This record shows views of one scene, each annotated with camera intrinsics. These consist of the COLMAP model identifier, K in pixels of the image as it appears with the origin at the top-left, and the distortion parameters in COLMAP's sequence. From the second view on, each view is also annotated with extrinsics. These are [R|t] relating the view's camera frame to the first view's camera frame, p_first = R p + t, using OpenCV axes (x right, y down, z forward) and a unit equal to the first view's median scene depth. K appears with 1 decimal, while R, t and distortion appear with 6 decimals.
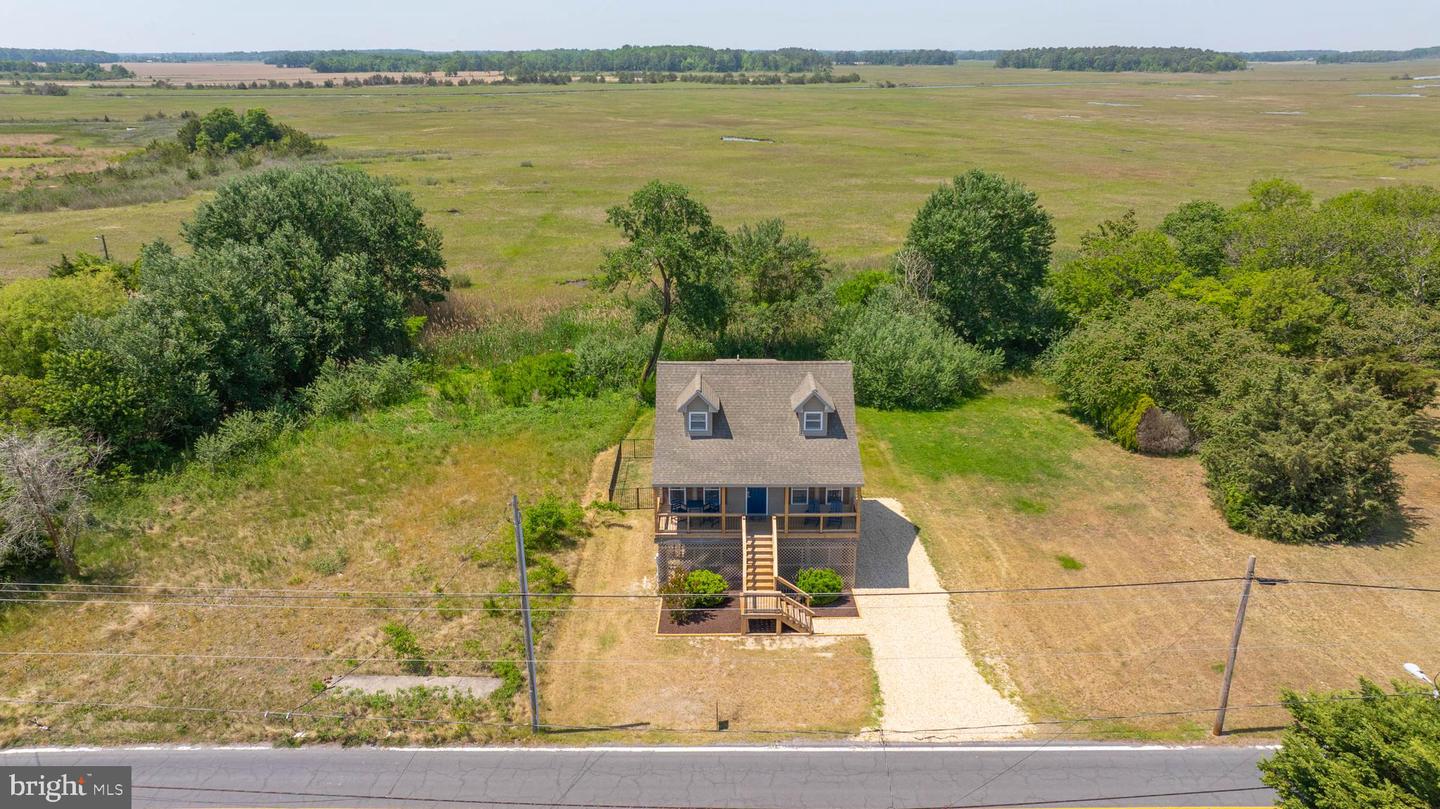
lens RADIAL K [[1014.7, 0, 720.9], [0, 1014.7, 401.1], [0, 0, 1]] dist [-0.029060, -0.001516]
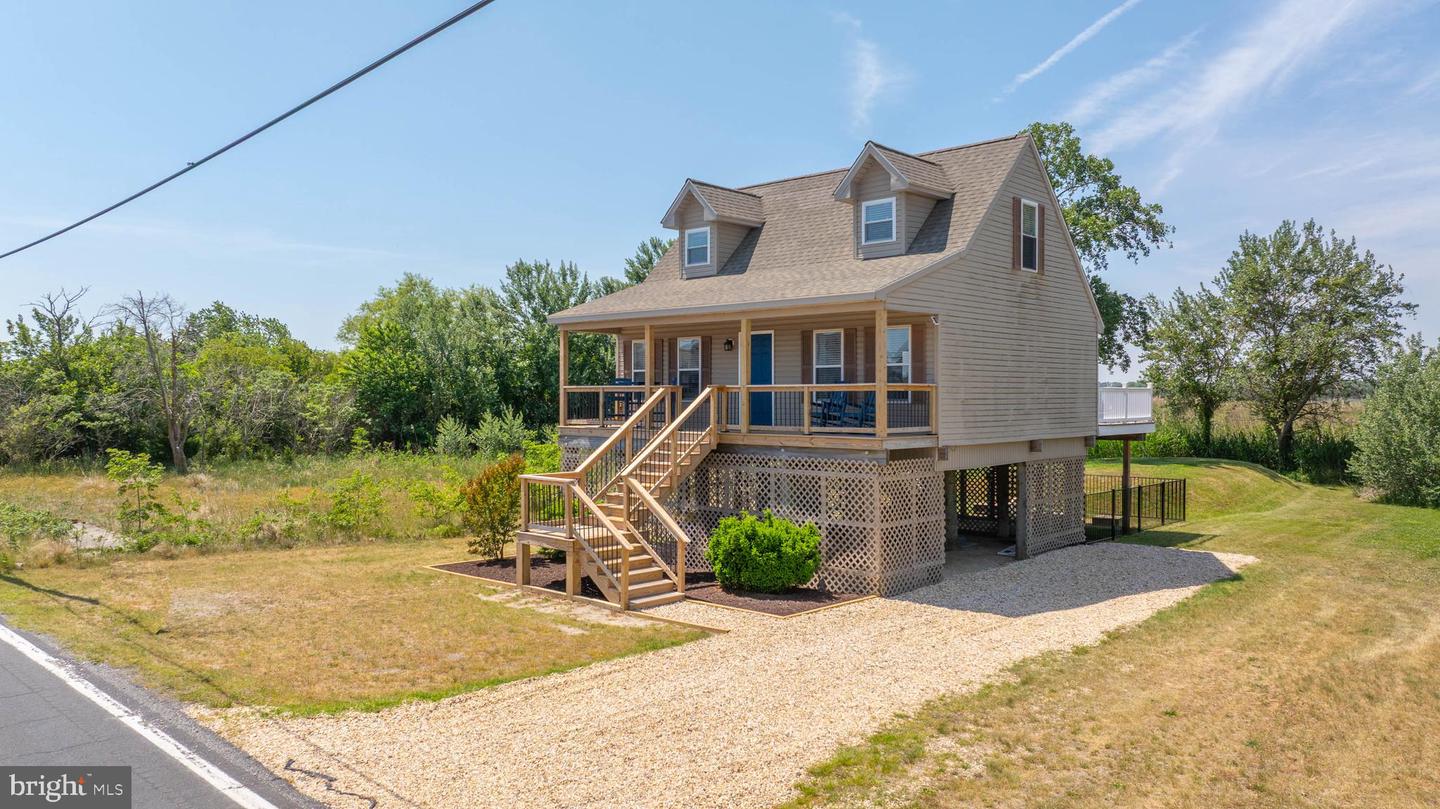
lens RADIAL K [[1014.7, 0, 720.9], [0, 1014.7, 401.1], [0, 0, 1]] dist [-0.029060, -0.001516]
pose [[0.724877, 0.004899, -0.688861, 0.364459], [-0.227024, 0.945811, -0.232166, 0.224089], [0.650395, 0.324680, 0.686709, 0.692732]]
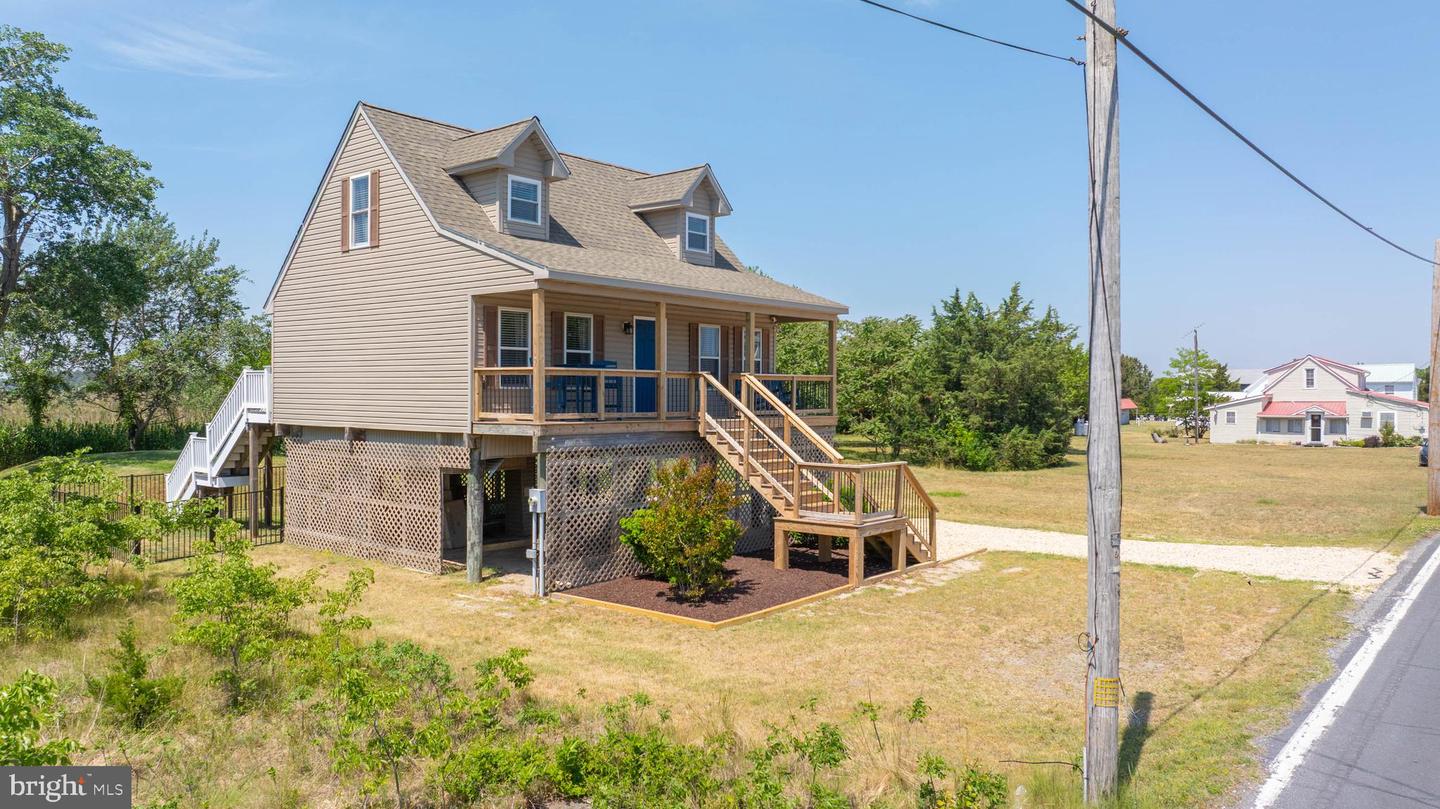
lens RADIAL K [[1014.7, 0, 720.9], [0, 1014.7, 401.1], [0, 0, 1]] dist [-0.029060, -0.001516]
pose [[0.644592, -0.003146, 0.764520, -0.310928], [0.246411, 0.947483, -0.203858, 0.218074], [-0.723728, 0.319791, 0.611515, 0.725130]]
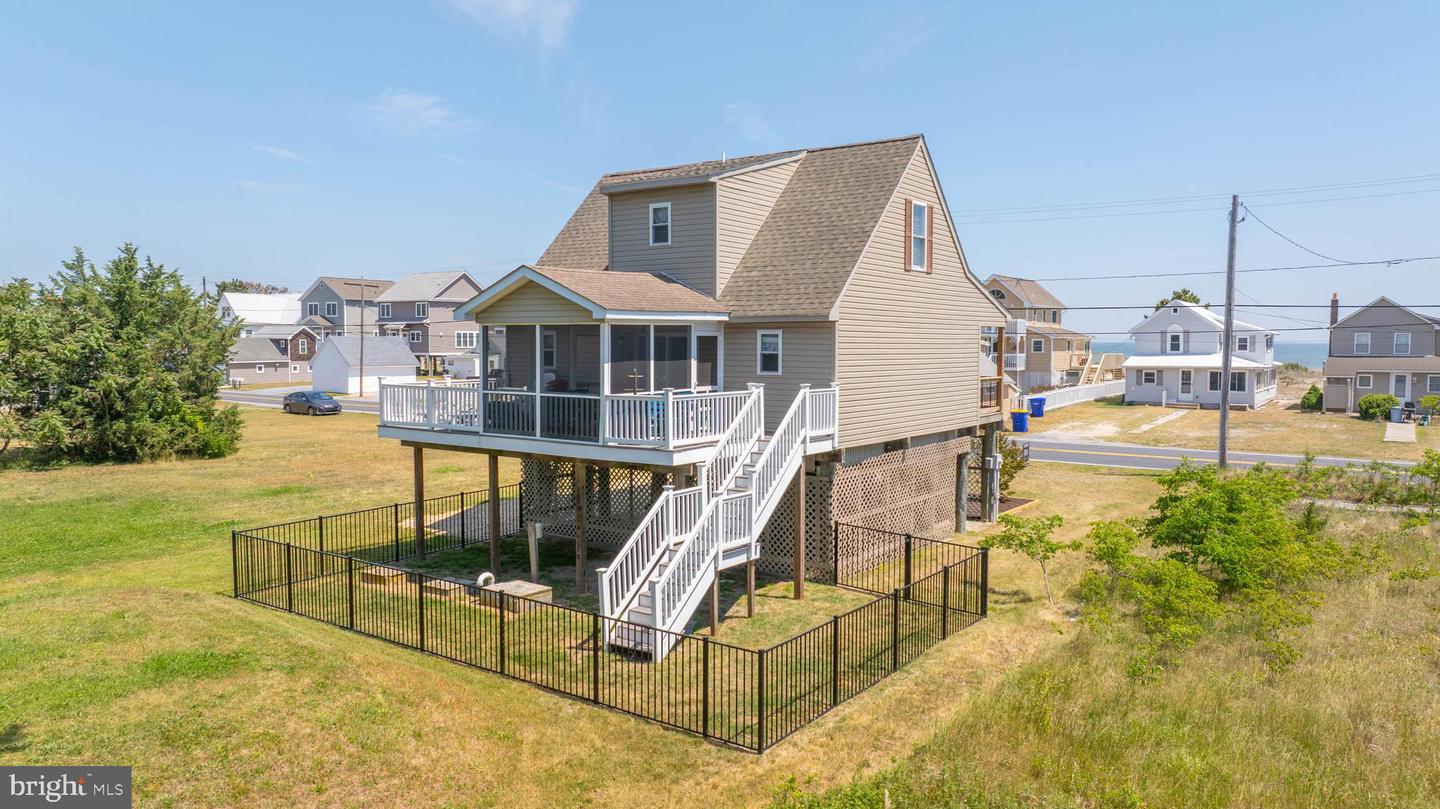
lens RADIAL K [[990.1, 0, 717.2], [0, 990.1, 406.4], [0, 0, 1]] dist [-0.008721, -0.002428]
pose [[-0.801138, -0.042230, 0.596988, -0.280493], [0.193340, 0.925760, 0.324943, -0.095747], [-0.566389, 0.375746, -0.733497, 1.536751]]
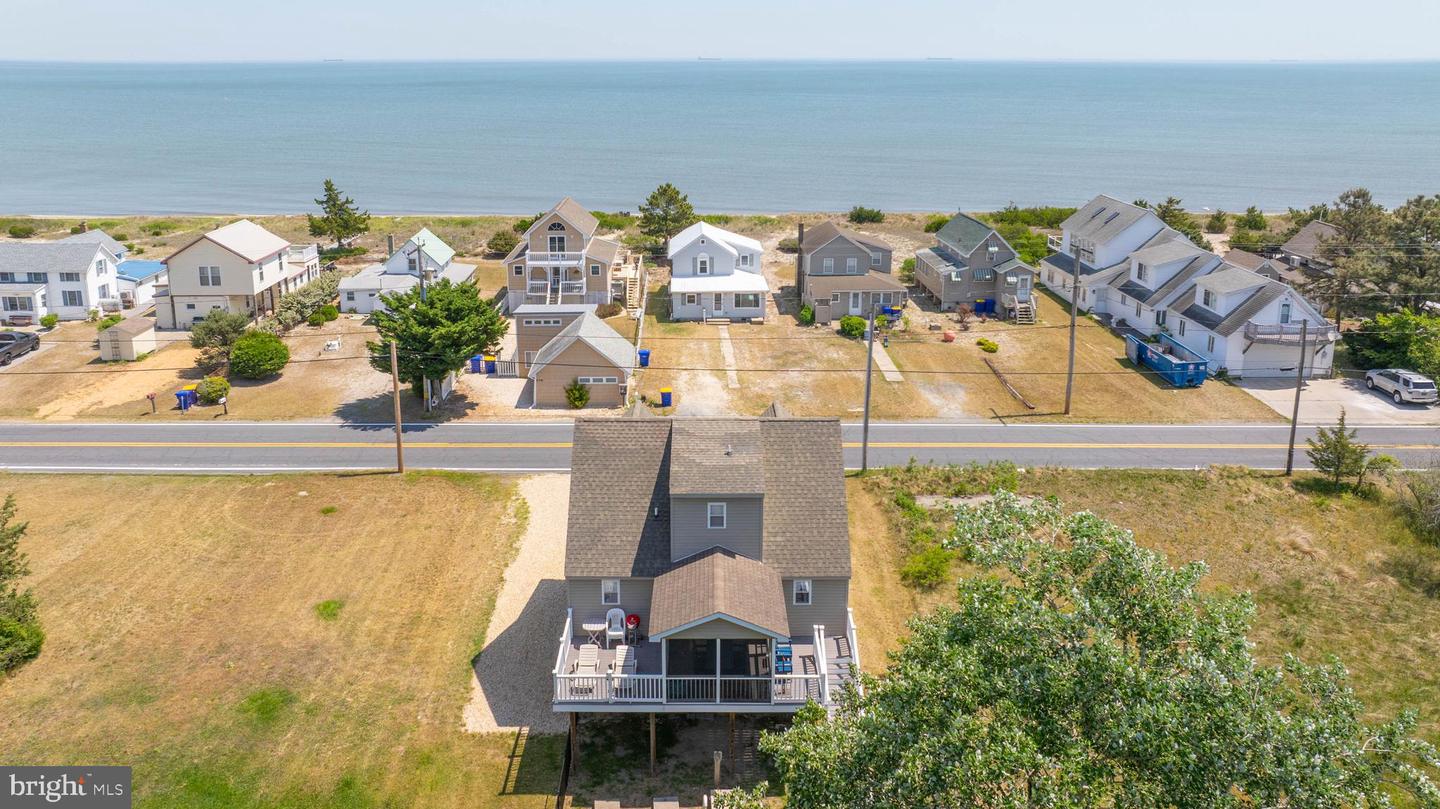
lens RADIAL K [[1039.1, 0, 698.4], [0, 1039.1, 308.9], [0, 0, 1]] dist [-0.007819, 0.004499]
pose [[-0.999933, -0.001389, 0.011525, 0.032541], [0.005109, 0.838832, 0.544366, -0.557420], [-0.010424, 0.544388, -0.838769, 1.715350]]
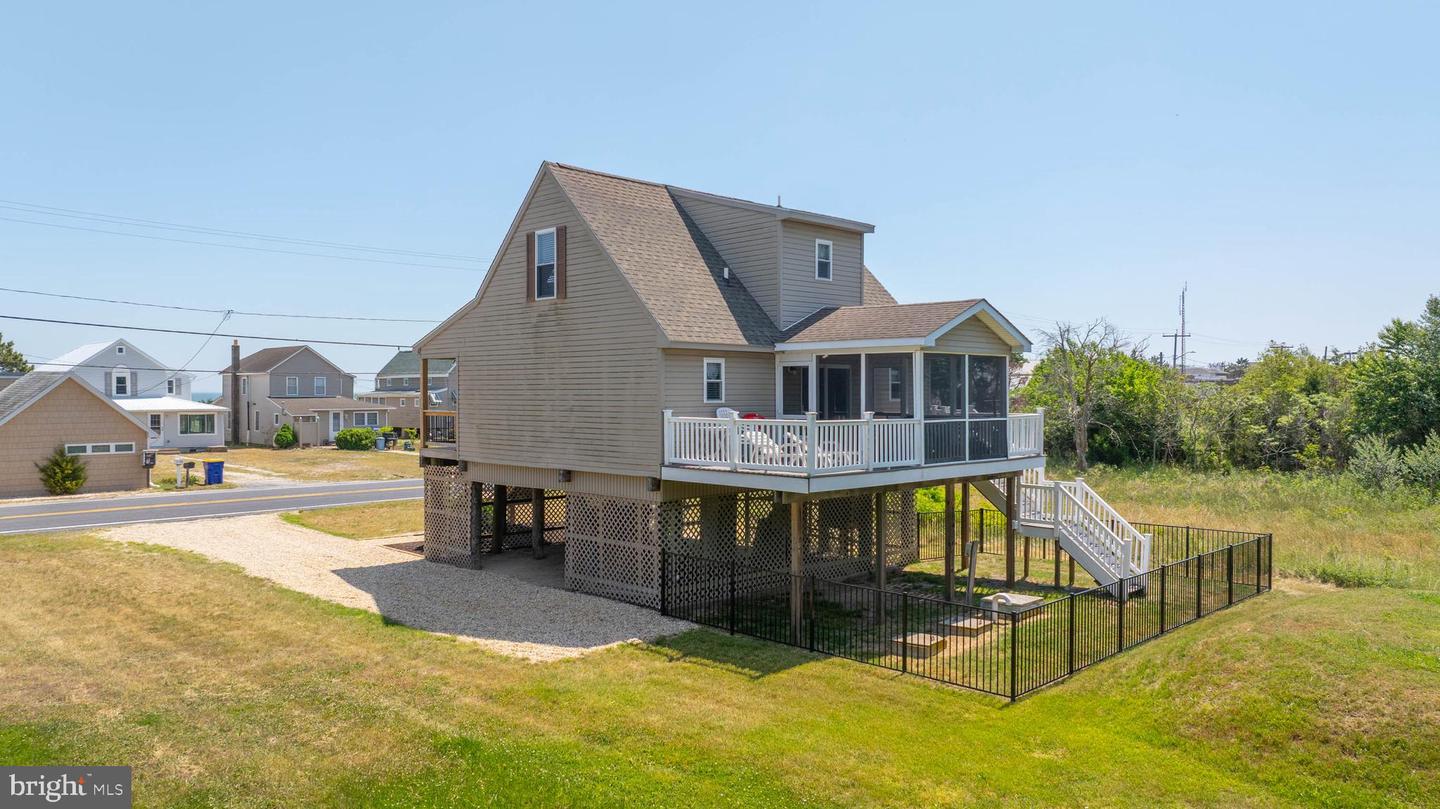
lens RADIAL K [[1014.7, 0, 720.9], [0, 1014.7, 401.1], [0, 0, 1]] dist [-0.029060, -0.001516]
pose [[-0.707672, 0.004875, -0.706524, 0.421374], [-0.232907, 0.942473, 0.239789, -0.070643], [0.667049, 0.334247, -0.665826, 1.496625]]
